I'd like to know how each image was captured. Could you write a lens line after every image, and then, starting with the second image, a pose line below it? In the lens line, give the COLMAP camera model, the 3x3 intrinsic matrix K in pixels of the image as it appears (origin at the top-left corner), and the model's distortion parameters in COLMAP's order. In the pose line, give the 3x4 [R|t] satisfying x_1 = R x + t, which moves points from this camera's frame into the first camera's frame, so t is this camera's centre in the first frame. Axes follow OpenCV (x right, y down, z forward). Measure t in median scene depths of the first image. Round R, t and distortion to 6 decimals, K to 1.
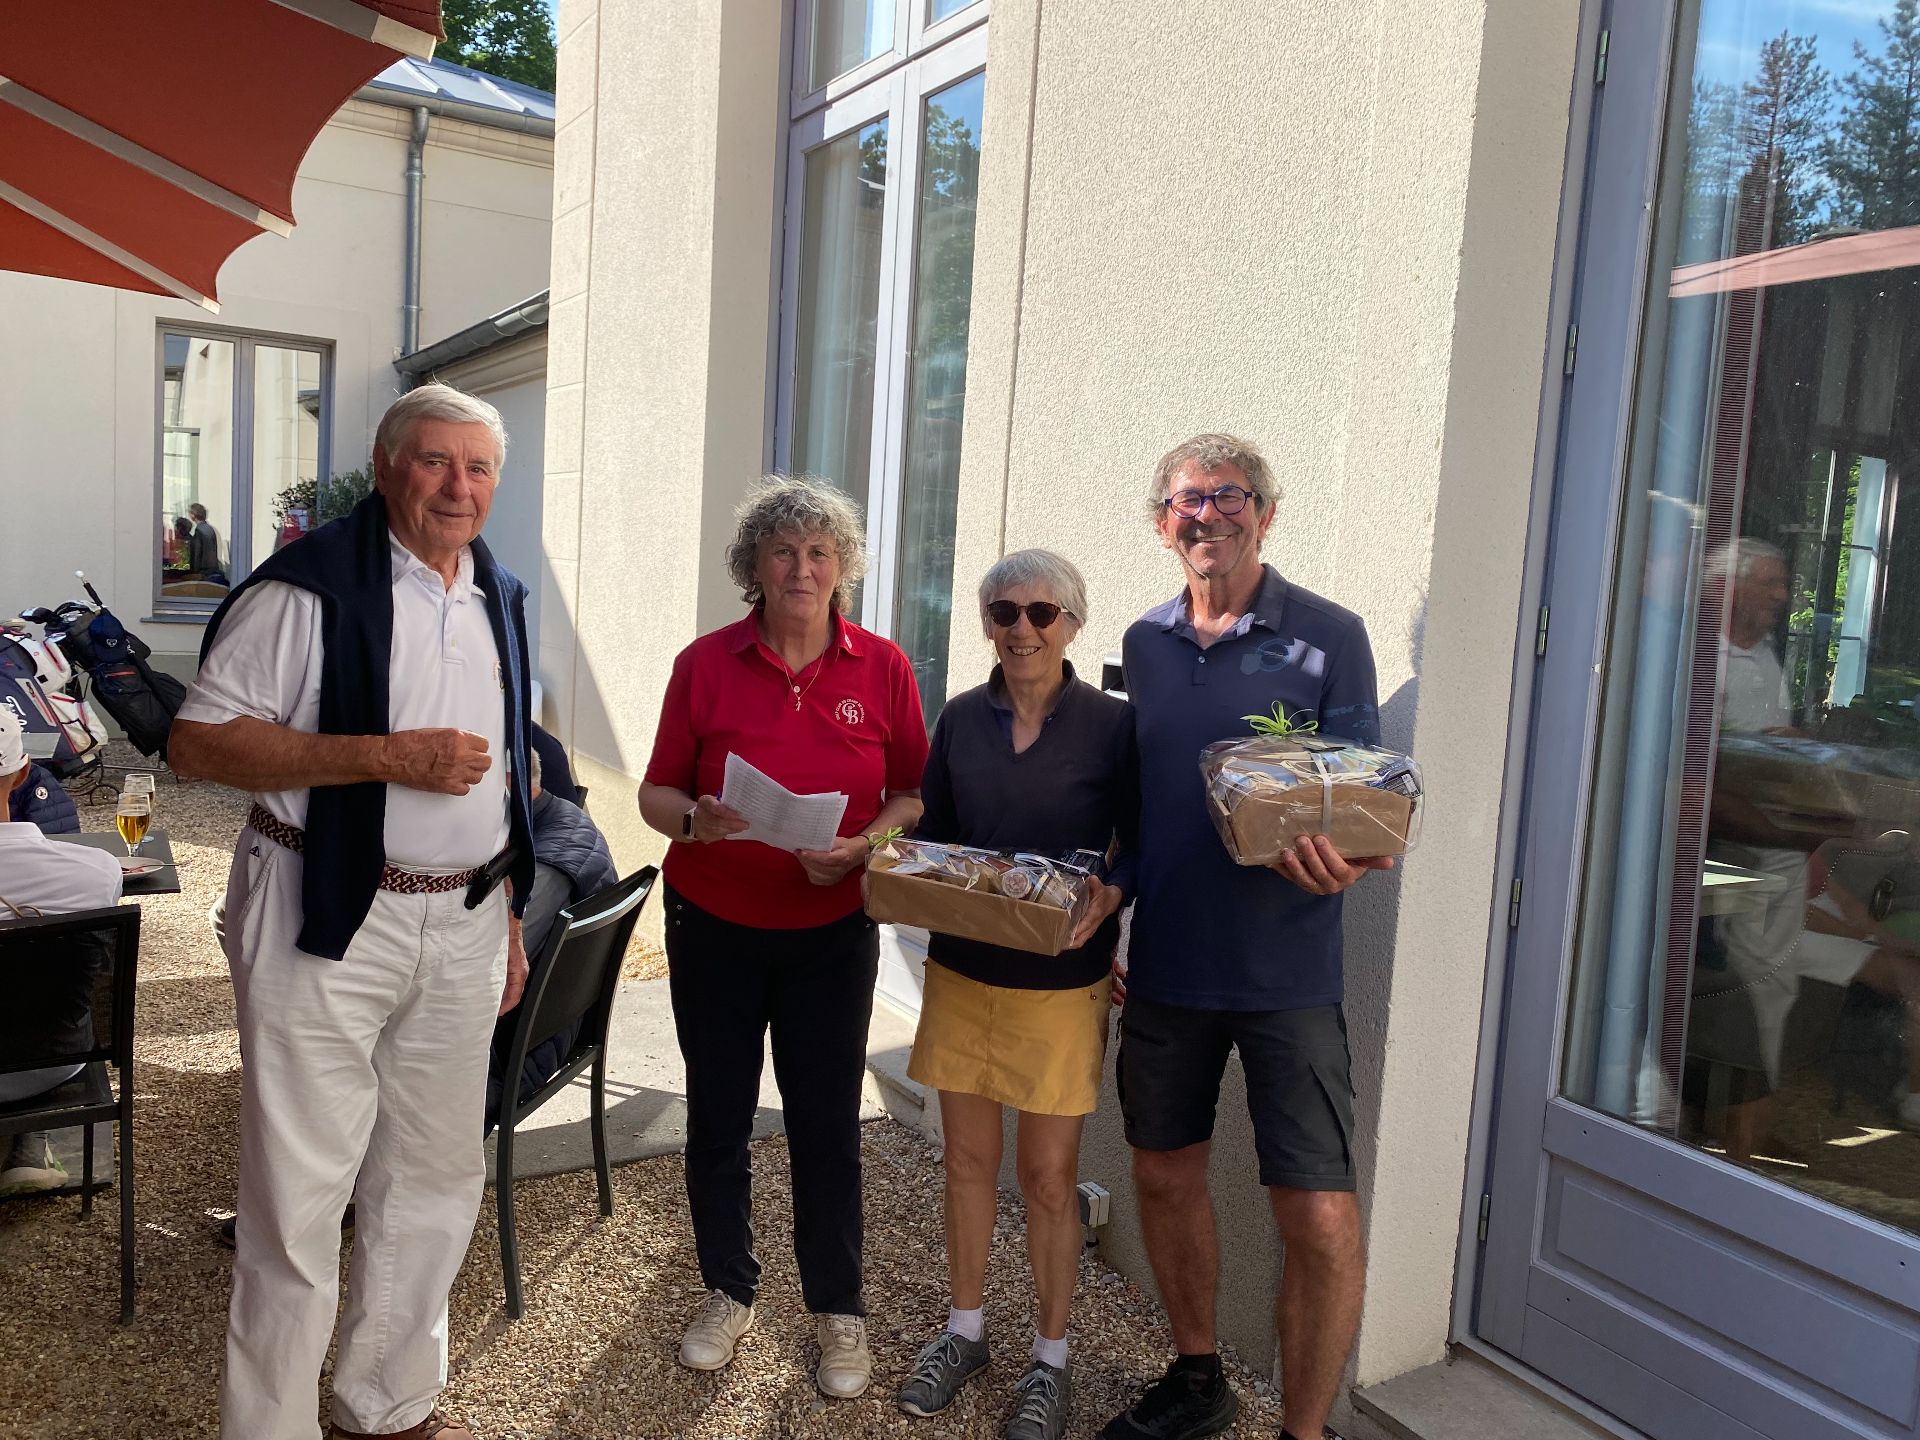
lens RADIAL K [[1476.7, 0, 948.1], [0, 1476.7, 740.2], [0, 0, 1]] dist [0.000324, -0.003848]
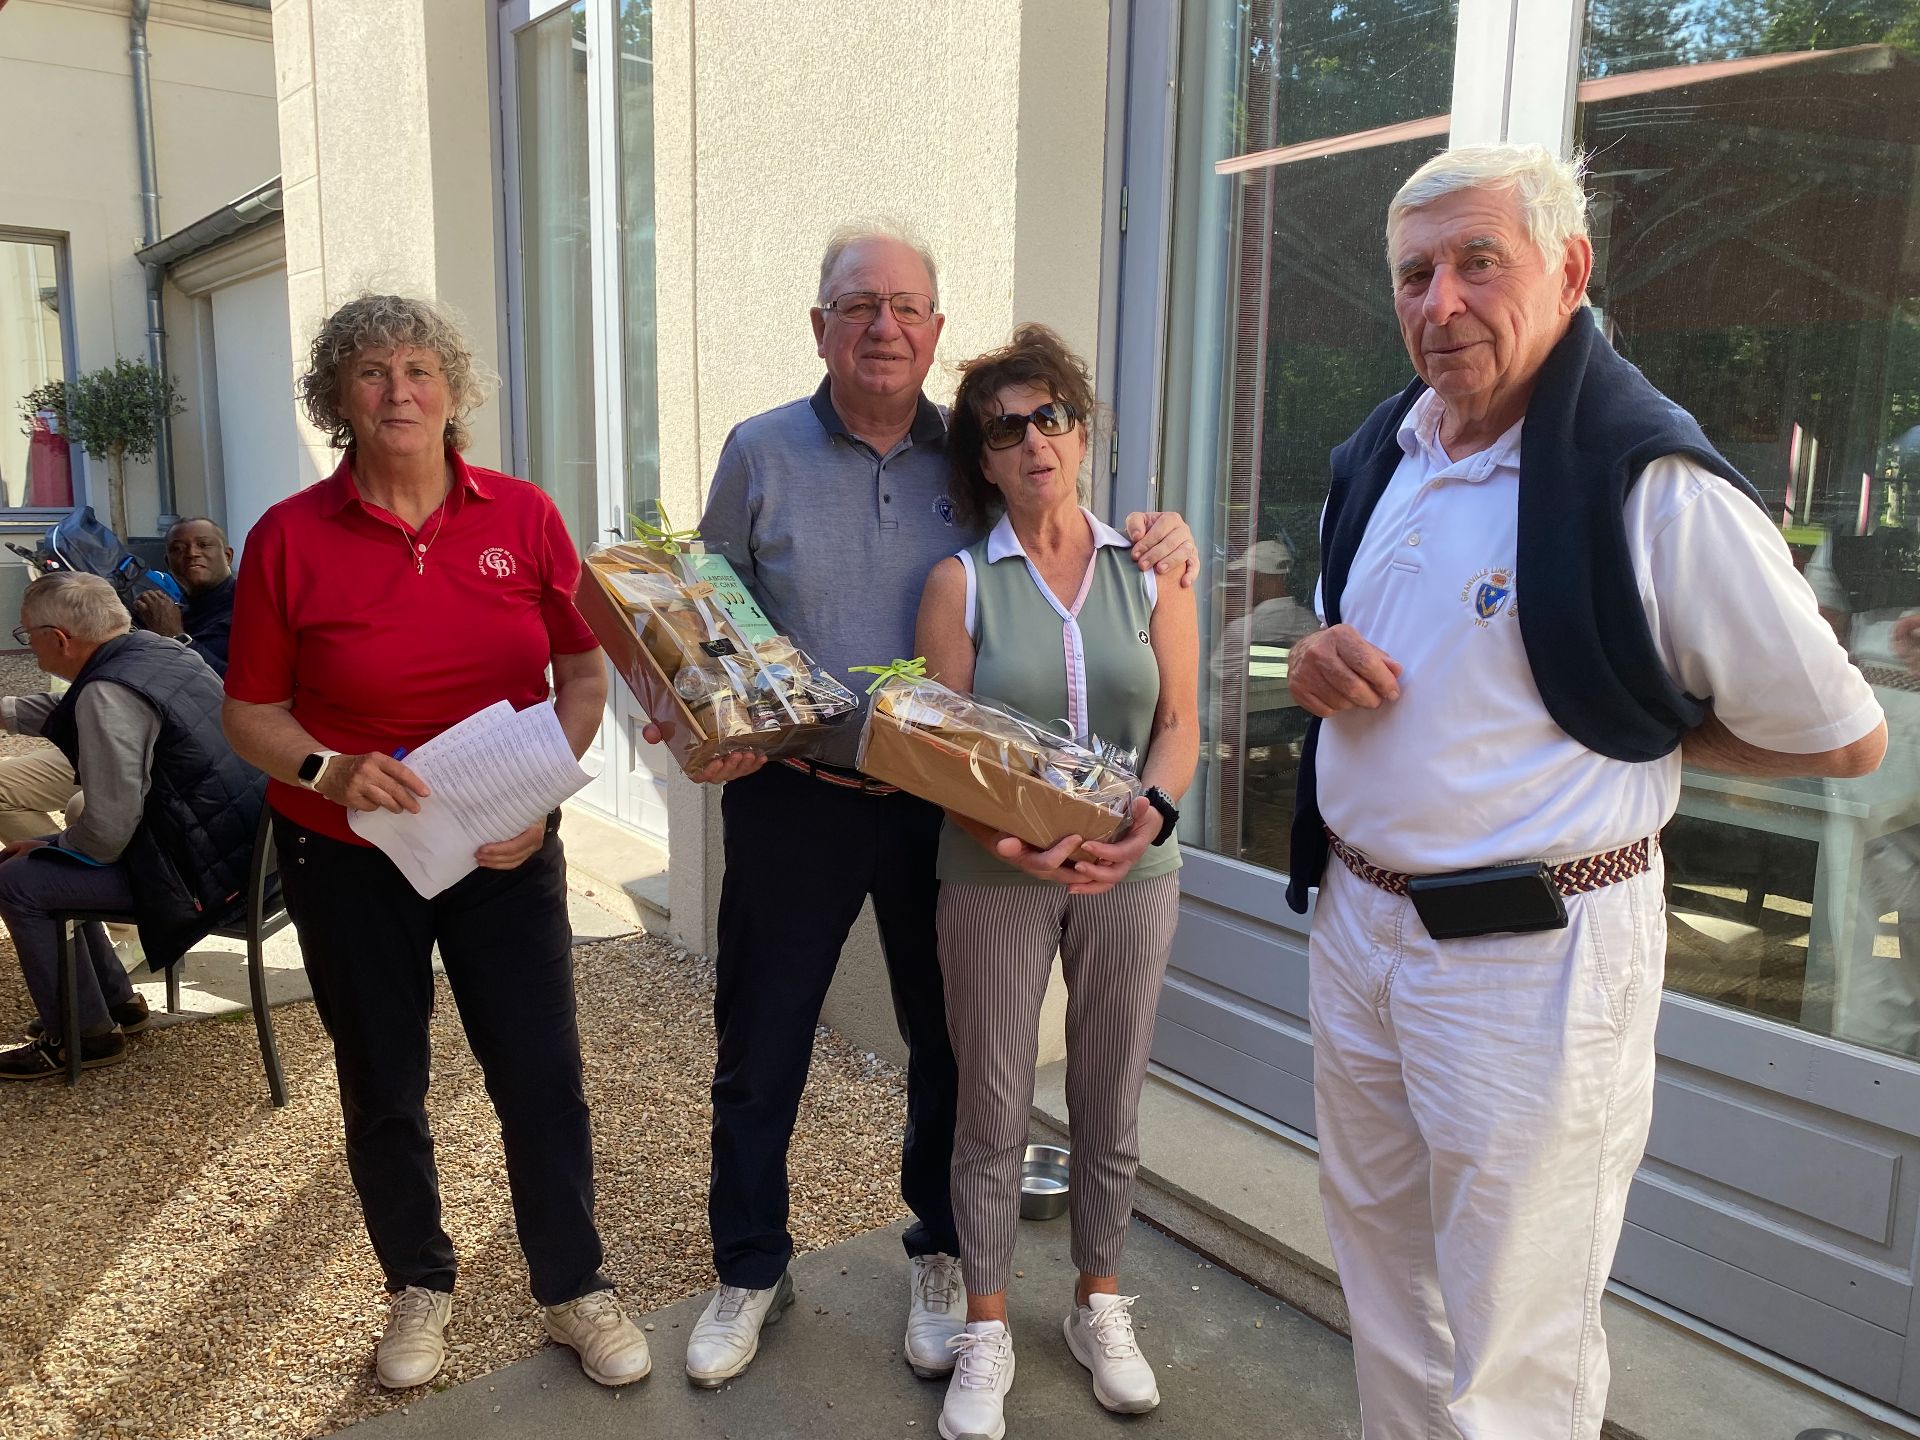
lens RADIAL K [[1476.7, 0, 966.6], [0, 1476.7, 728.0], [0, 0, 1]] dist [0.000324, -0.003848]
pose [[0.990926, -0.064708, 0.117809, 0.055986], [0.056341, 0.995738, 0.073022, 0.025082], [-0.122032, -0.065722, 0.990348, -0.081534]]
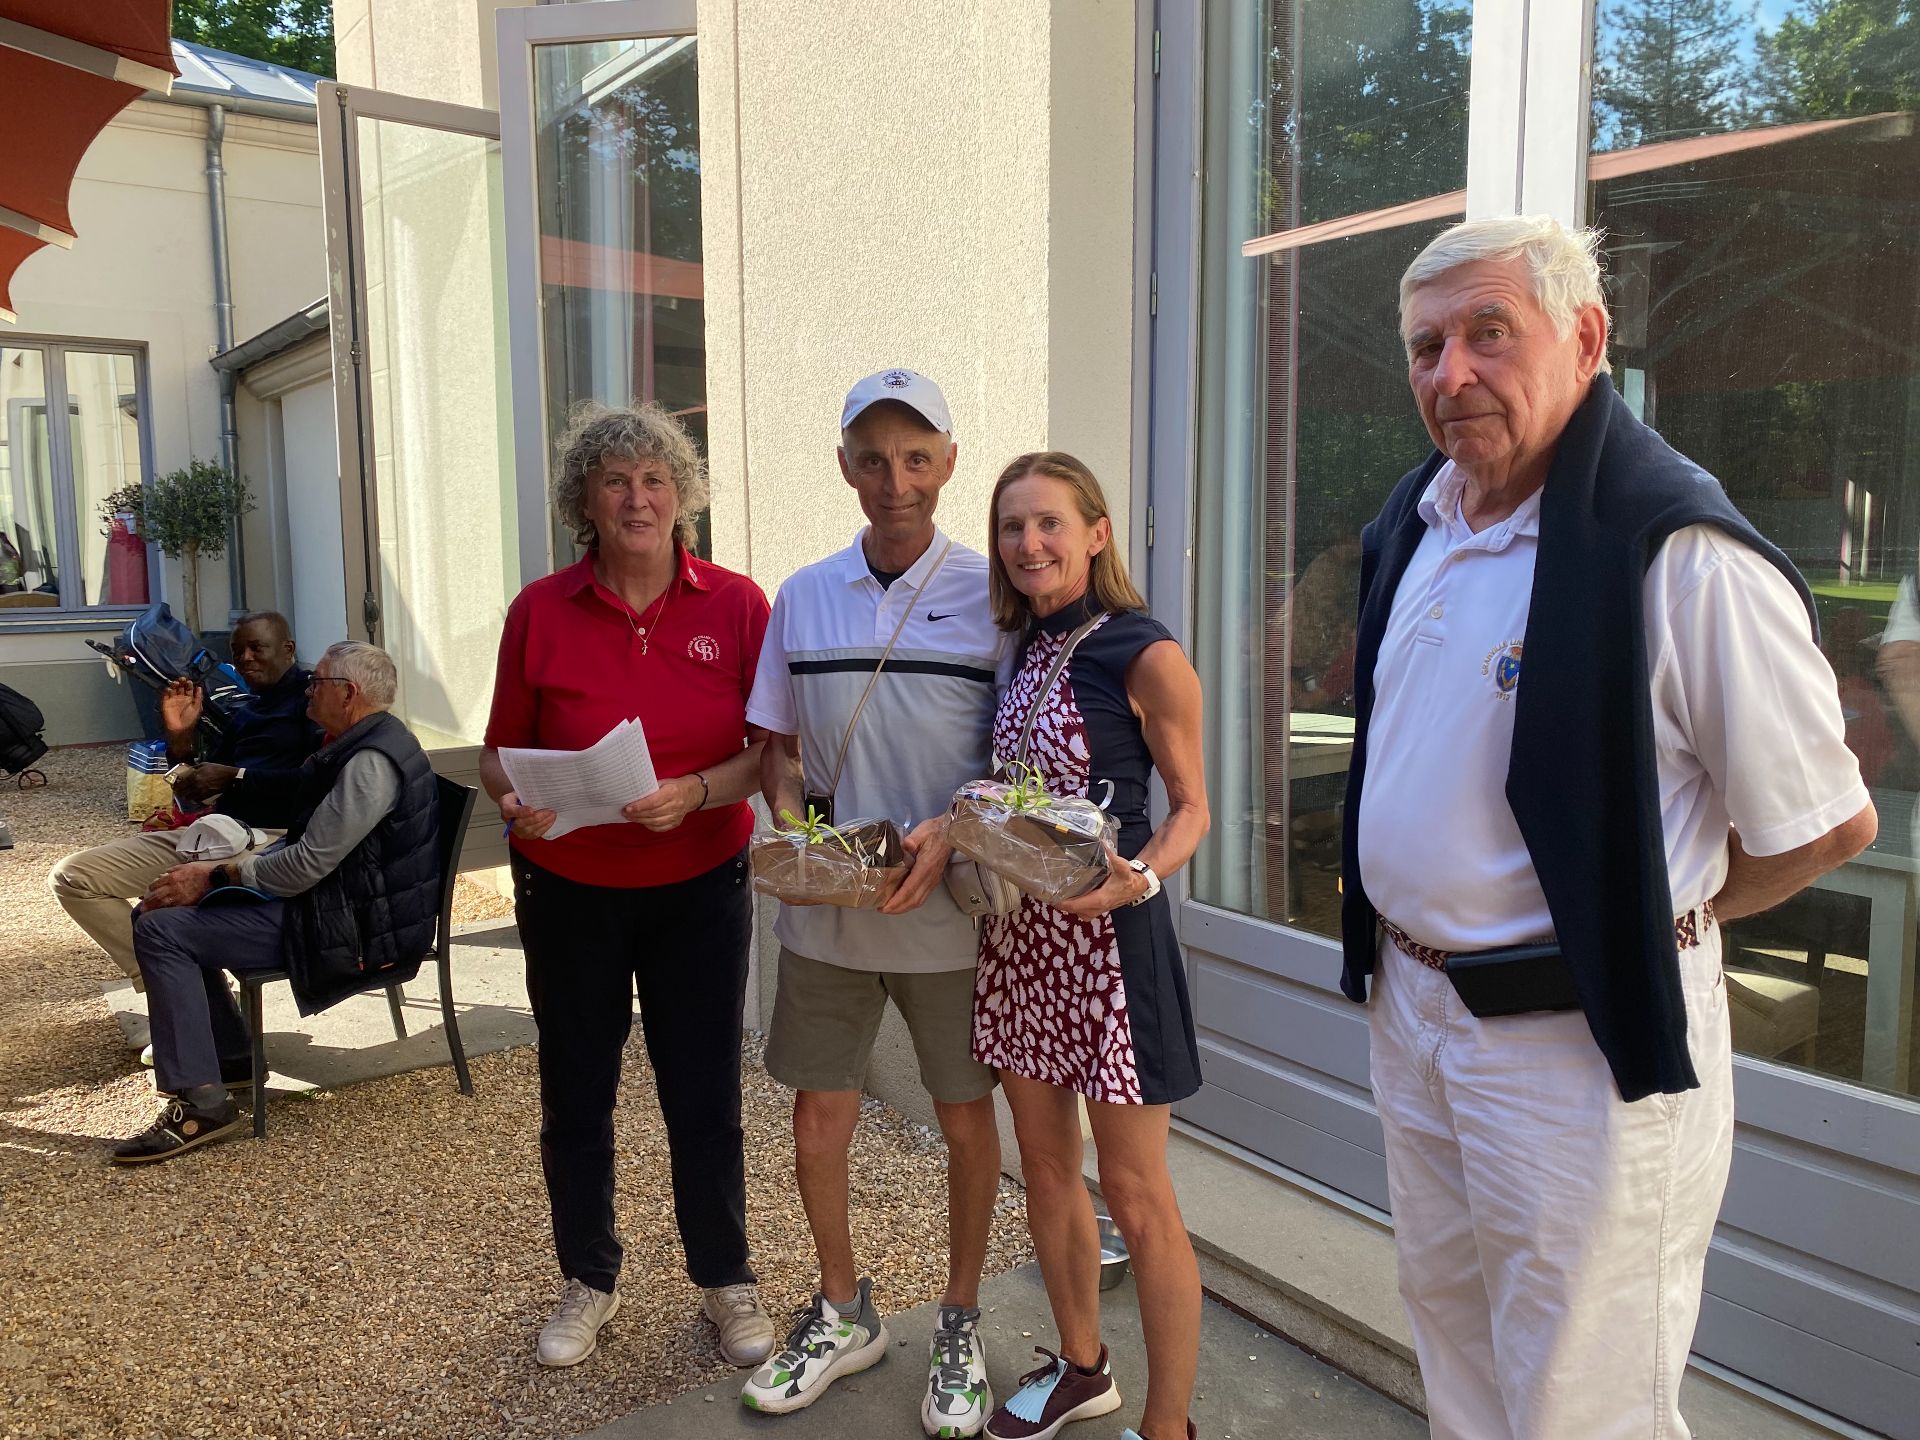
lens RADIAL K [[1476.7, 0, 965.5], [0, 1476.7, 727.2], [0, 0, 1]] dist [0.000324, -0.003848]
pose [[0.993225, -0.079693, 0.084577, 0.057831], [0.078281, 0.996733, 0.019888, 0.025192], [-0.085886, -0.013133, 0.996218, -0.092363]]
